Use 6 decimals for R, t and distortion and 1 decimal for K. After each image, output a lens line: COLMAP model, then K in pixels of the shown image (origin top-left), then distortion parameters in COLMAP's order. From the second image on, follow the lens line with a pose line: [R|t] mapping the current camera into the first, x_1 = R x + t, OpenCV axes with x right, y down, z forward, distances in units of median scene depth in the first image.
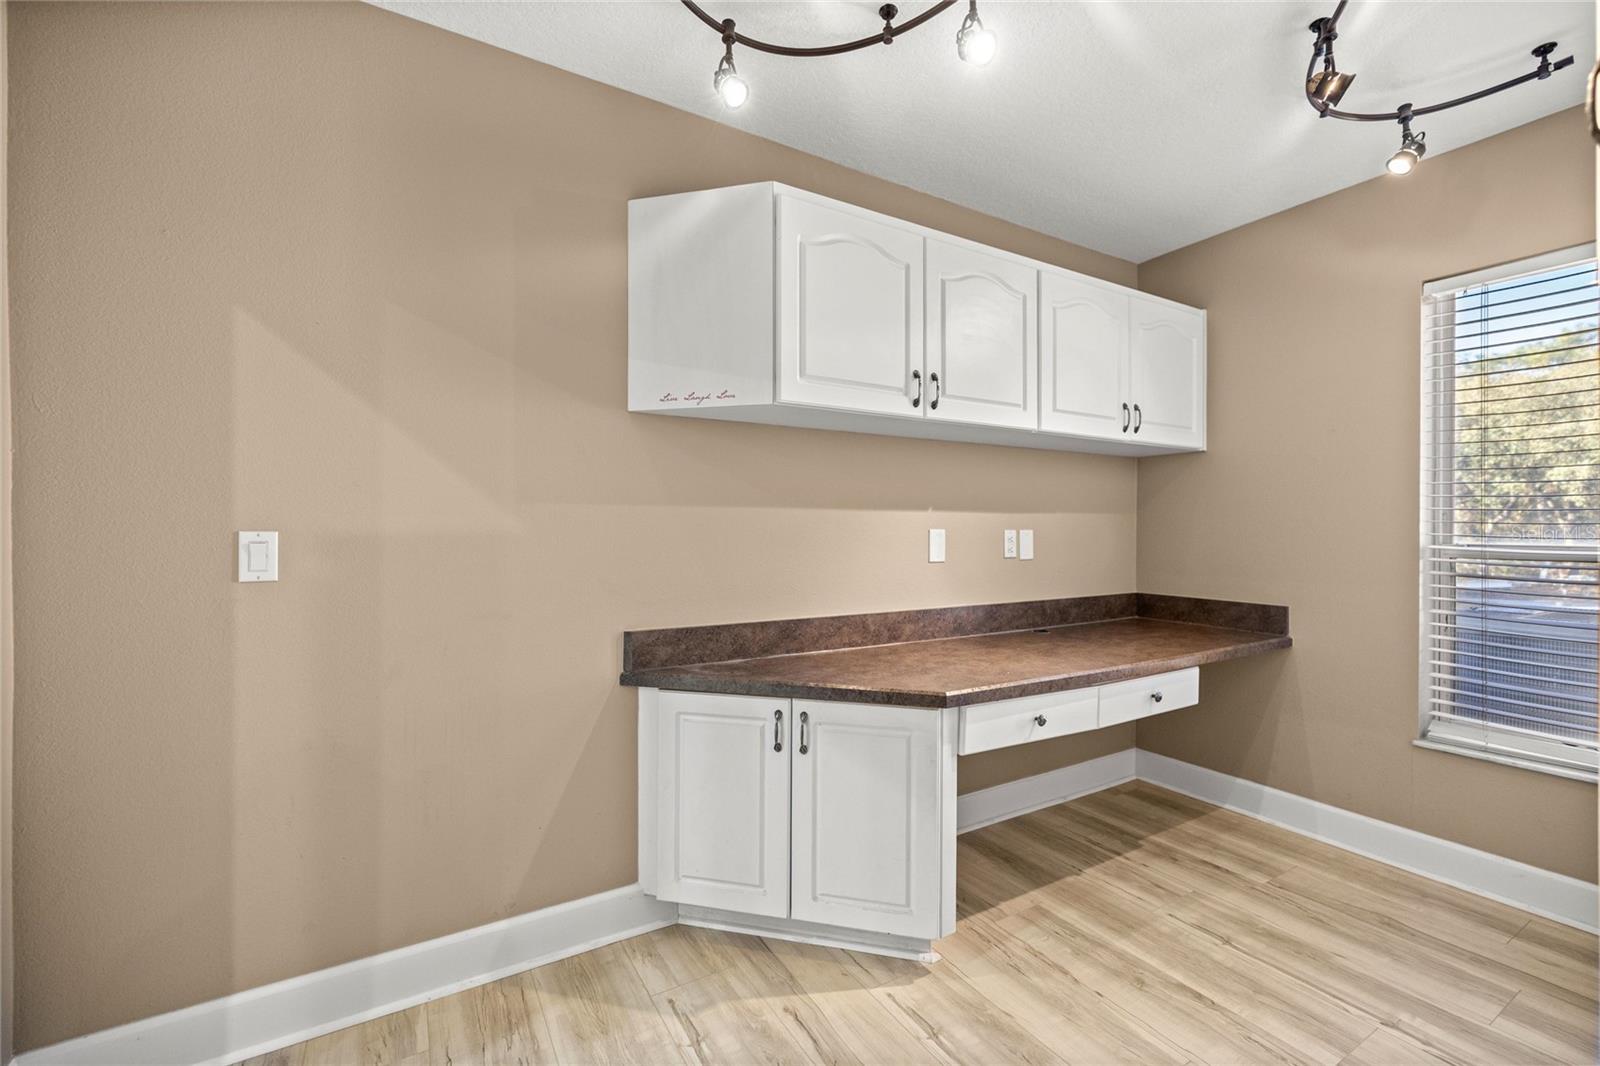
lens RADIAL K [[677.1, 0, 793.6], [0, 677.1, 534.9], [0, 0, 1]] dist [0.001754, 0.000209]
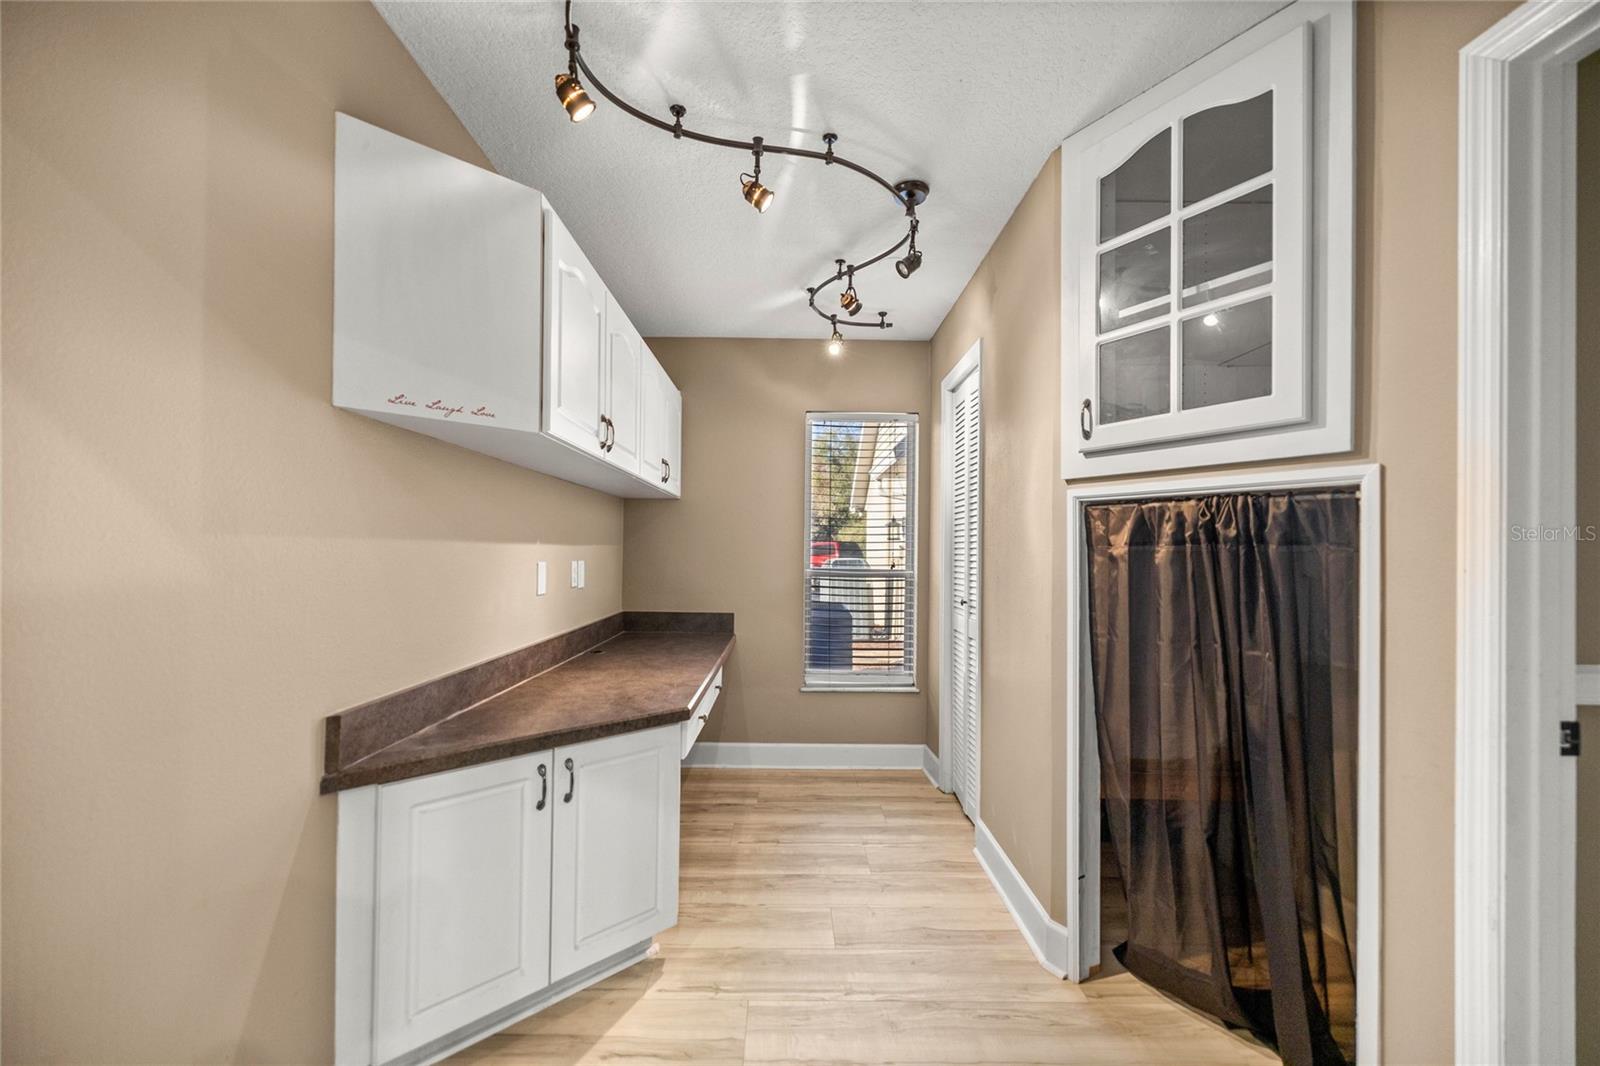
lens RADIAL K [[680.1, 0, 800.2], [0, 680.1, 548.9], [0, 0, 1]] dist [0.000682, 0.000329]
pose [[0.495772, 0.006768, 0.868427, -0.632944], [-0.002854, 0.999977, -0.006163, -0.030021], [-0.868448, 0.000577, 0.495780, 0.224248]]
